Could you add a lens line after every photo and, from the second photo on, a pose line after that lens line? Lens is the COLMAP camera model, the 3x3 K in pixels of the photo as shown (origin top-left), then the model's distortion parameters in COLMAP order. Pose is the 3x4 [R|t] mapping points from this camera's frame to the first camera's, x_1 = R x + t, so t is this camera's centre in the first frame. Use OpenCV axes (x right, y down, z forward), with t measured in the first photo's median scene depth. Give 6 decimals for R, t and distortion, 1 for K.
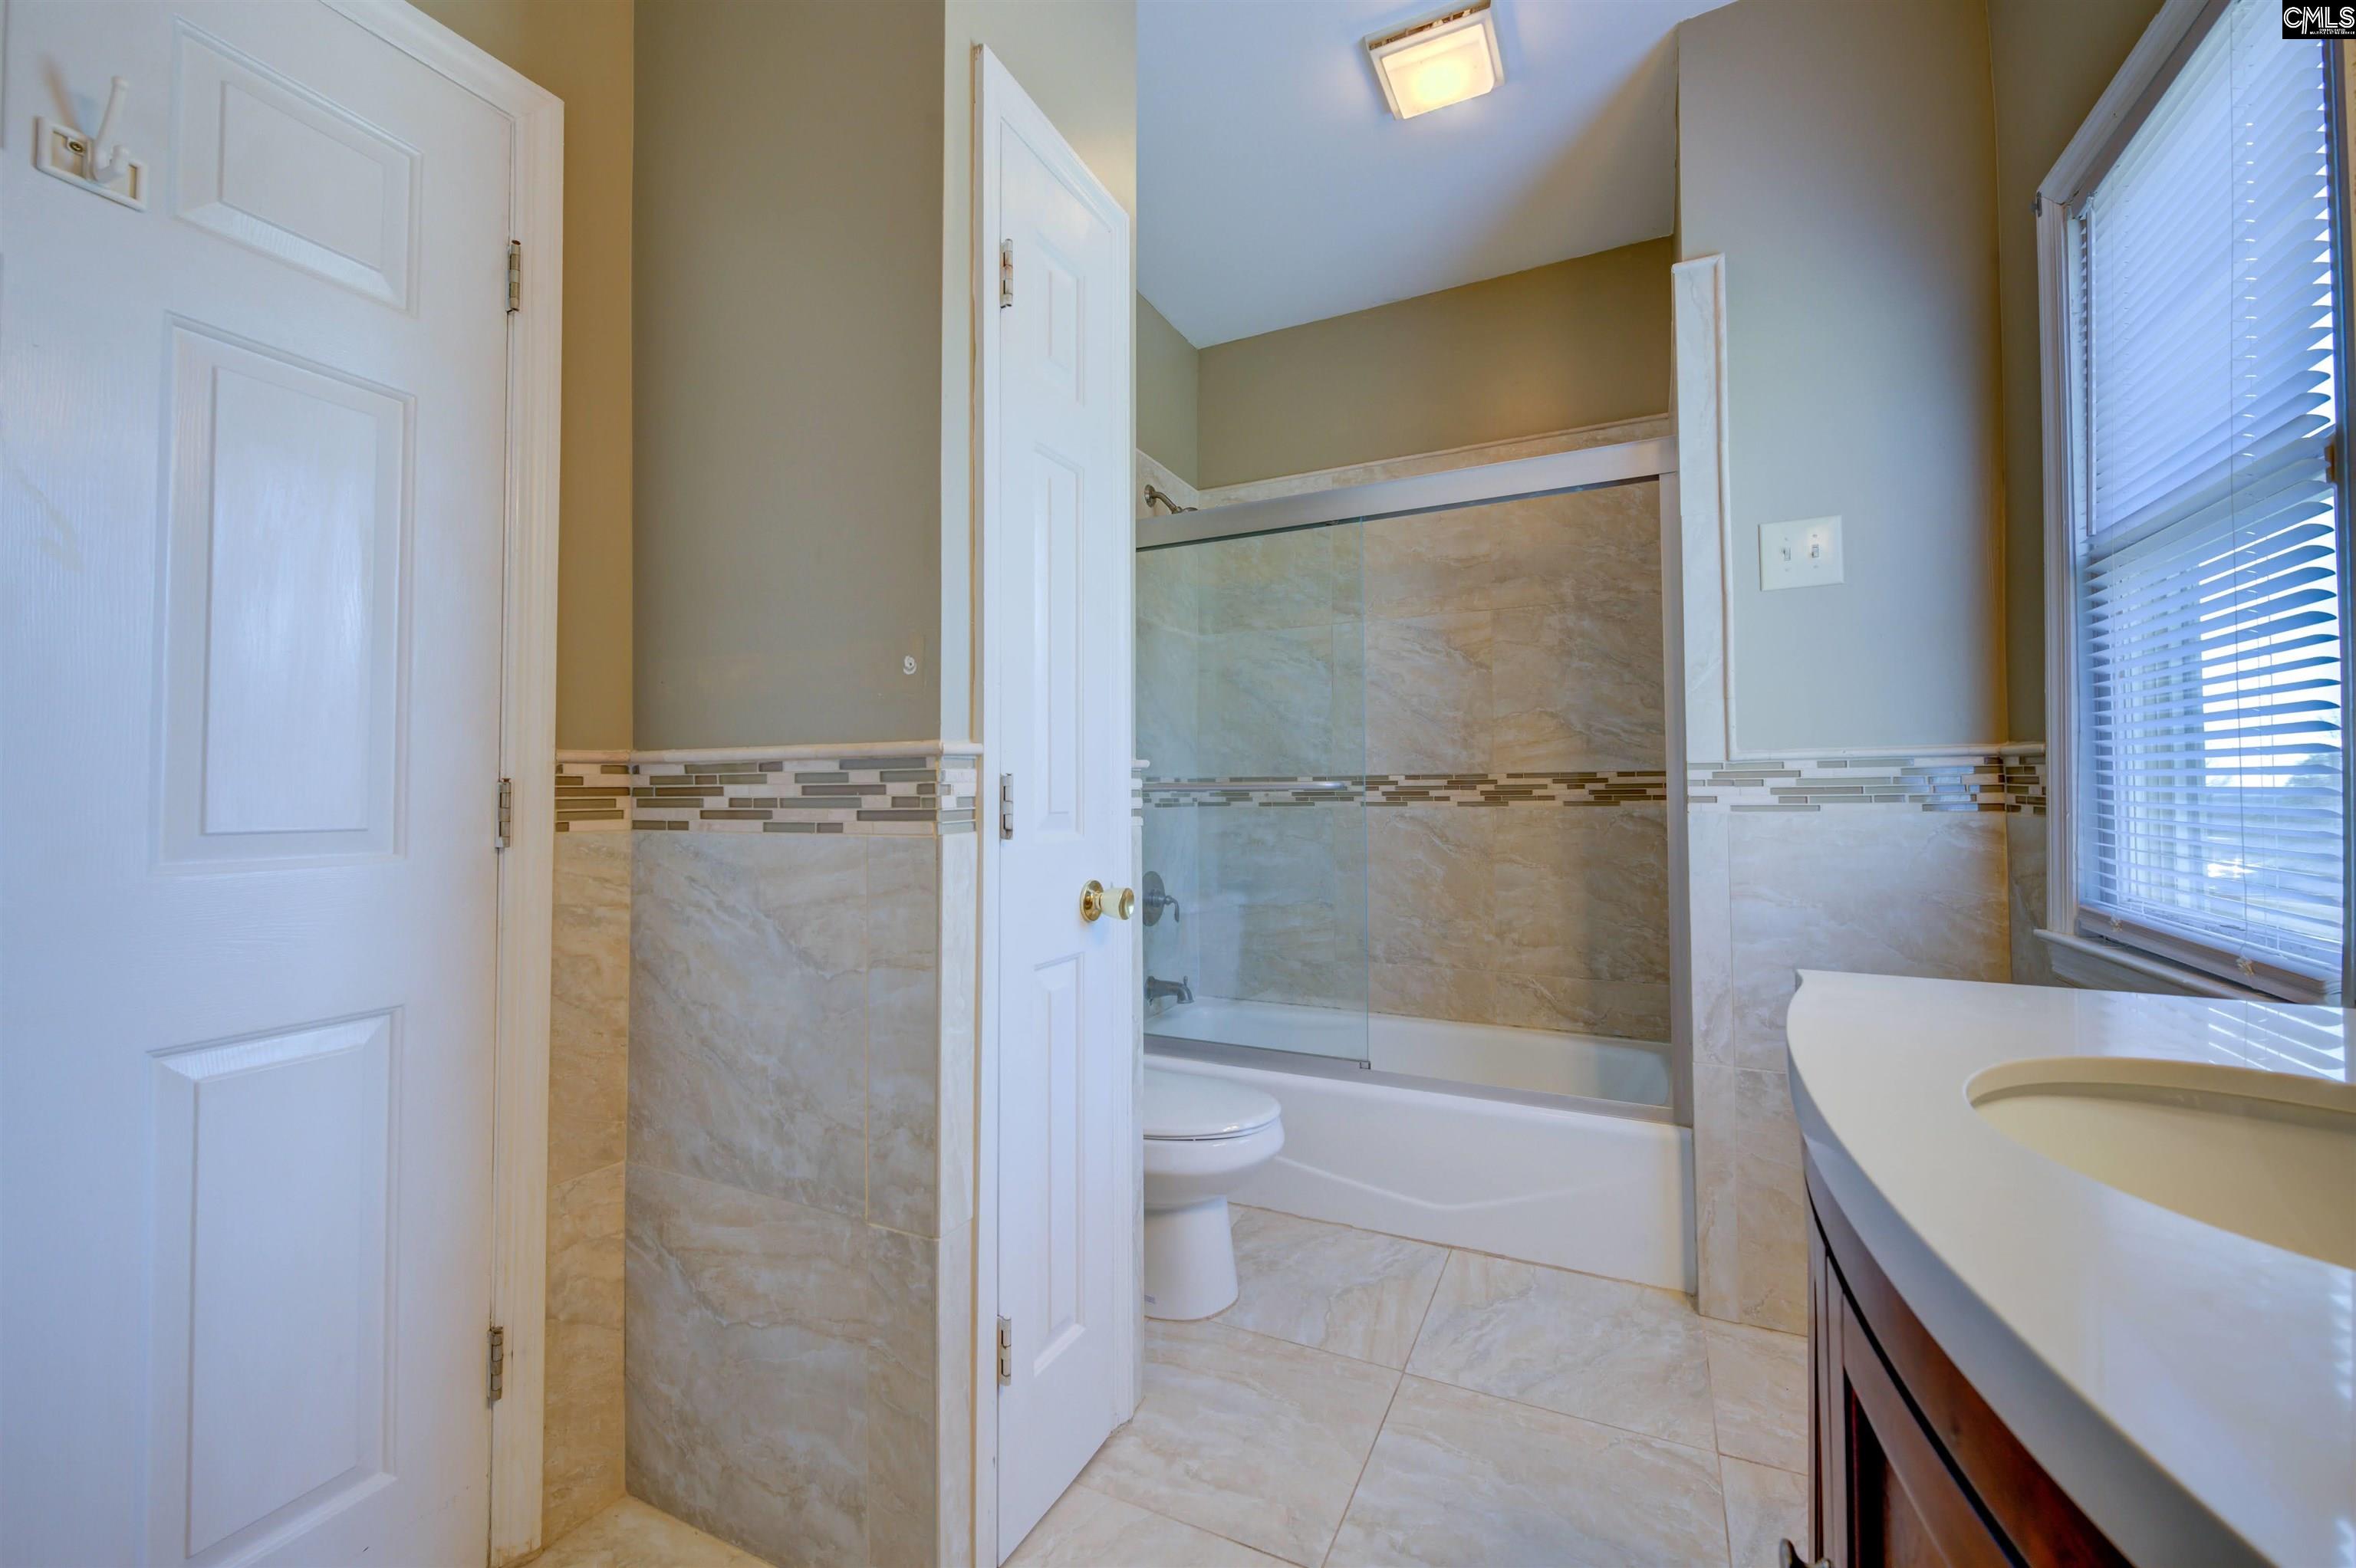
lens RADIAL K [[941.1, 0, 1171.0], [0, 941.1, 775.8], [0, 0, 1]] dist [0.004133, -0.003622]
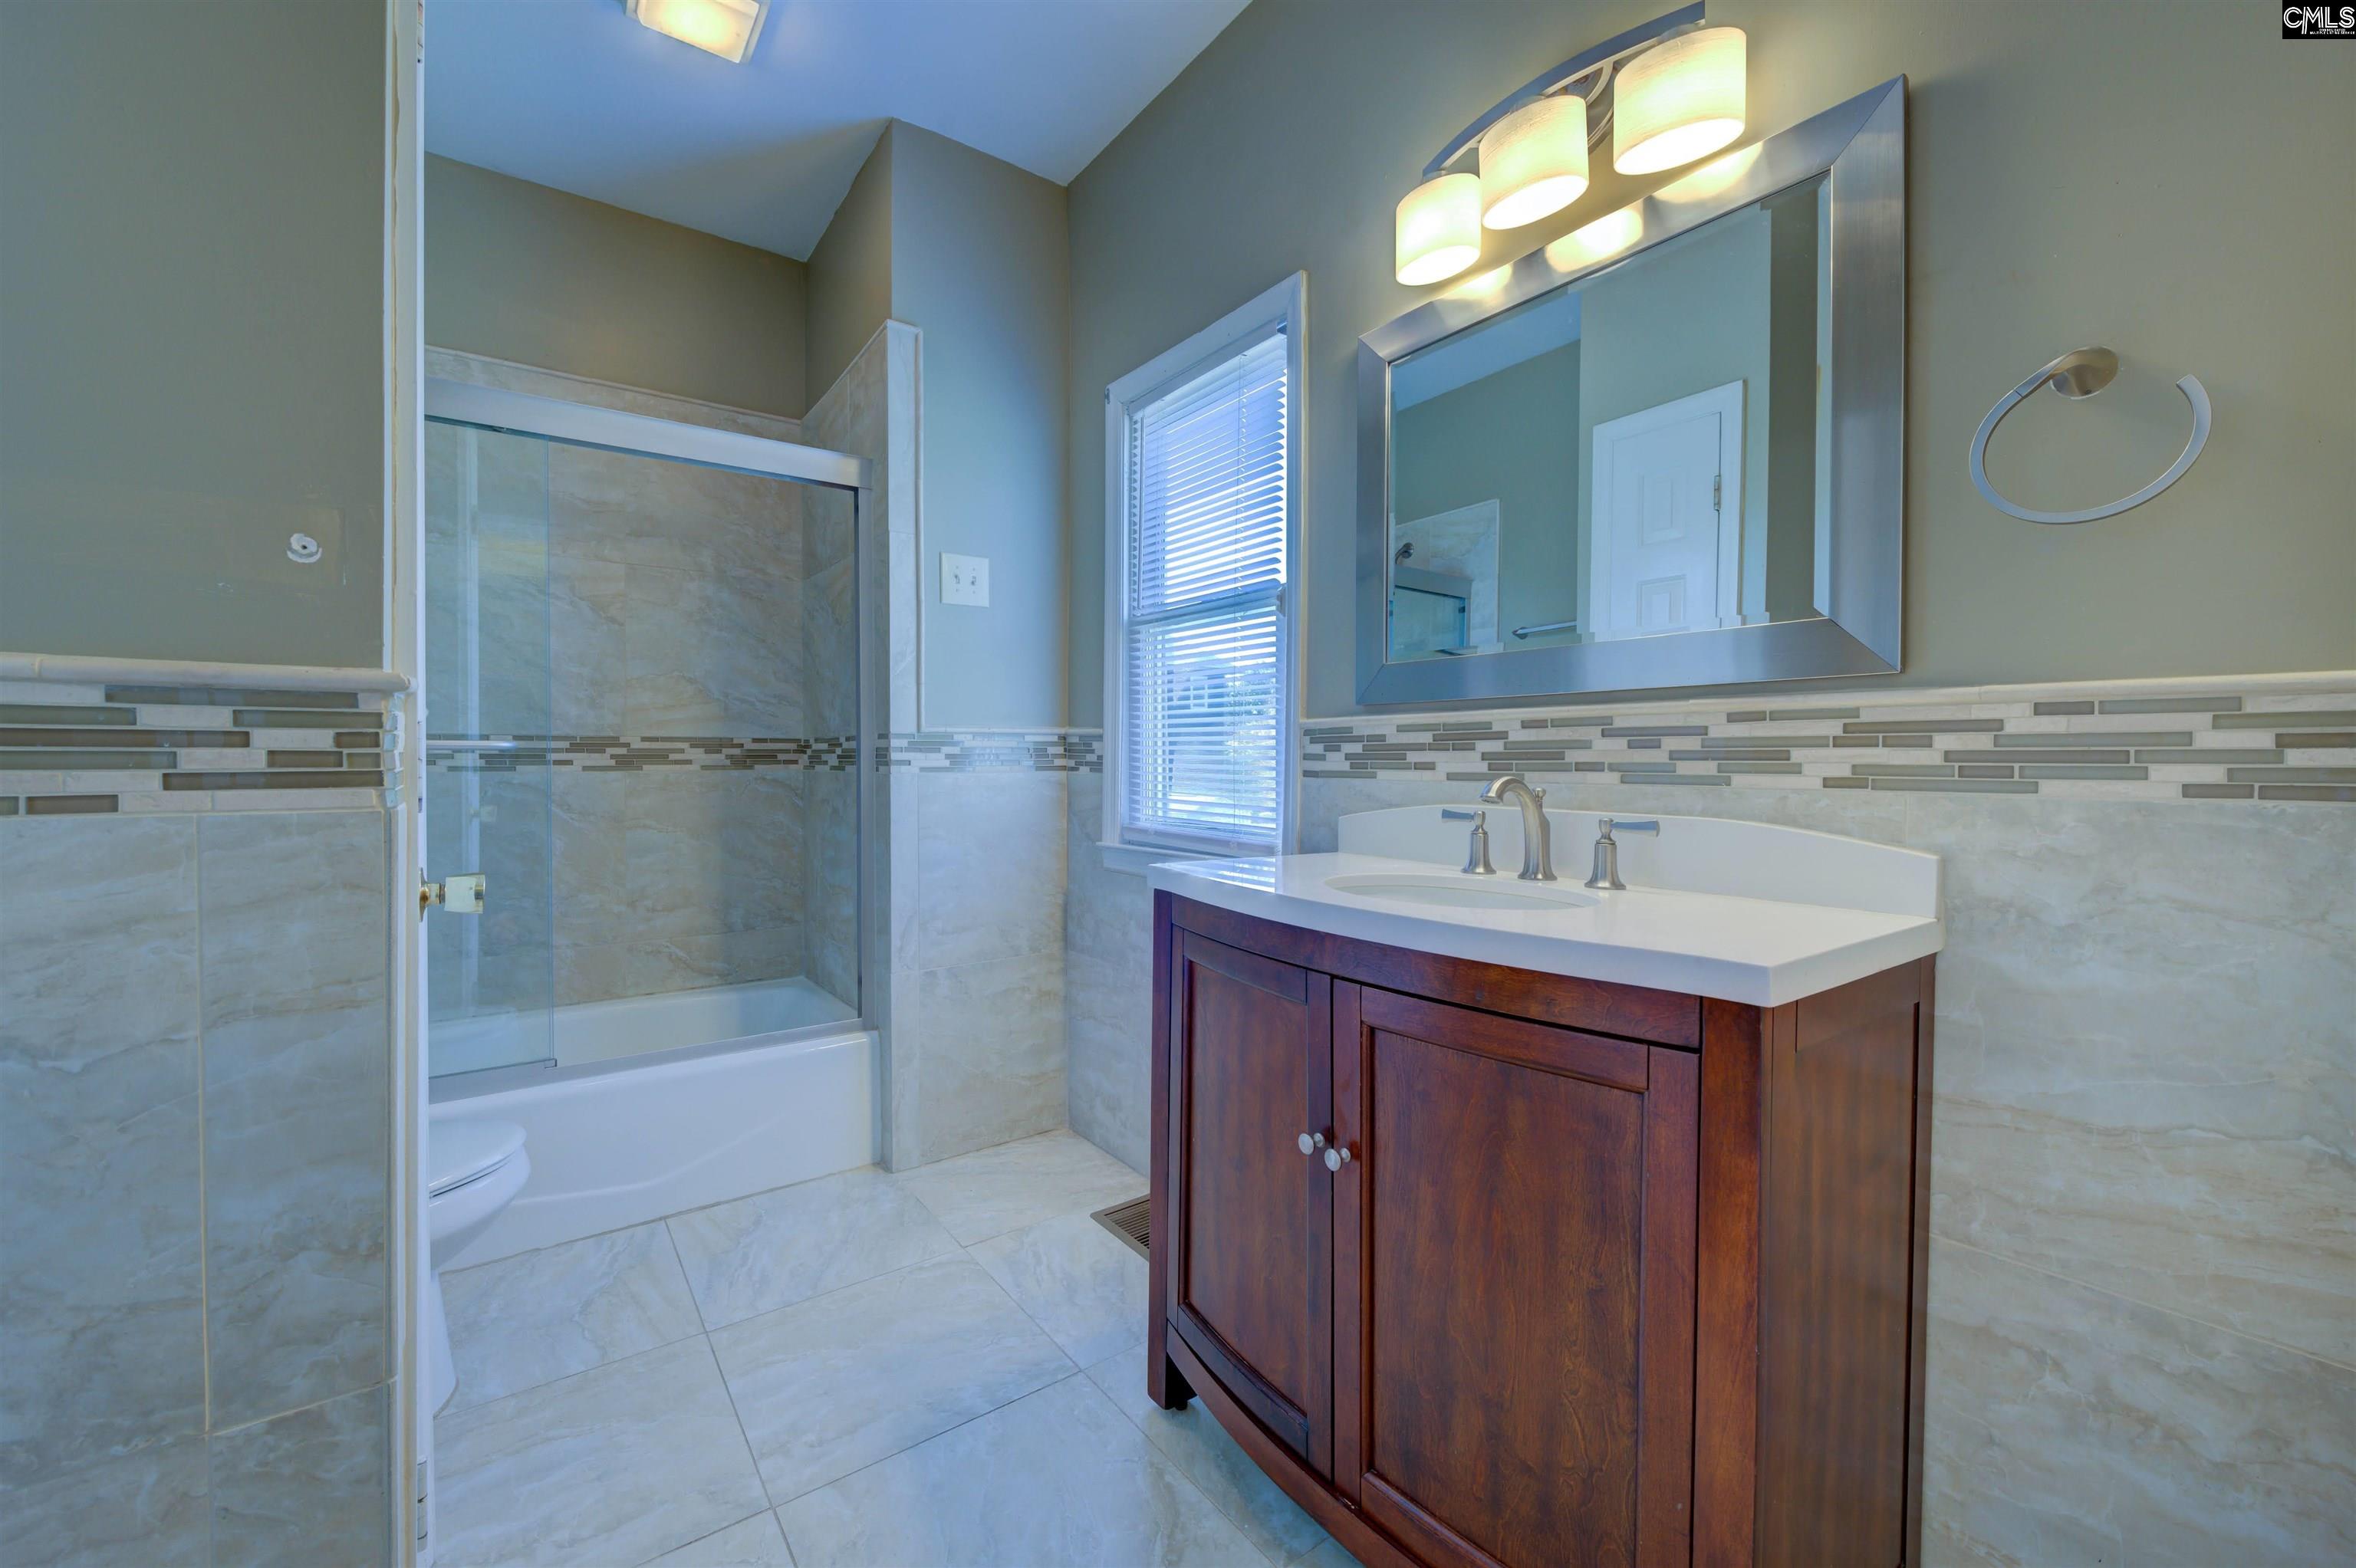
lens RADIAL K [[941.1, 0, 1162.4], [0, 941.1, 775.4], [0, 0, 1]] dist [0.004133, -0.003622]
pose [[0.468516, -0.008184, 0.883417, -0.387272], [-0.021947, 0.999541, 0.020899, 0.008301], [-0.883182, -0.029180, 0.468121, 0.112811]]
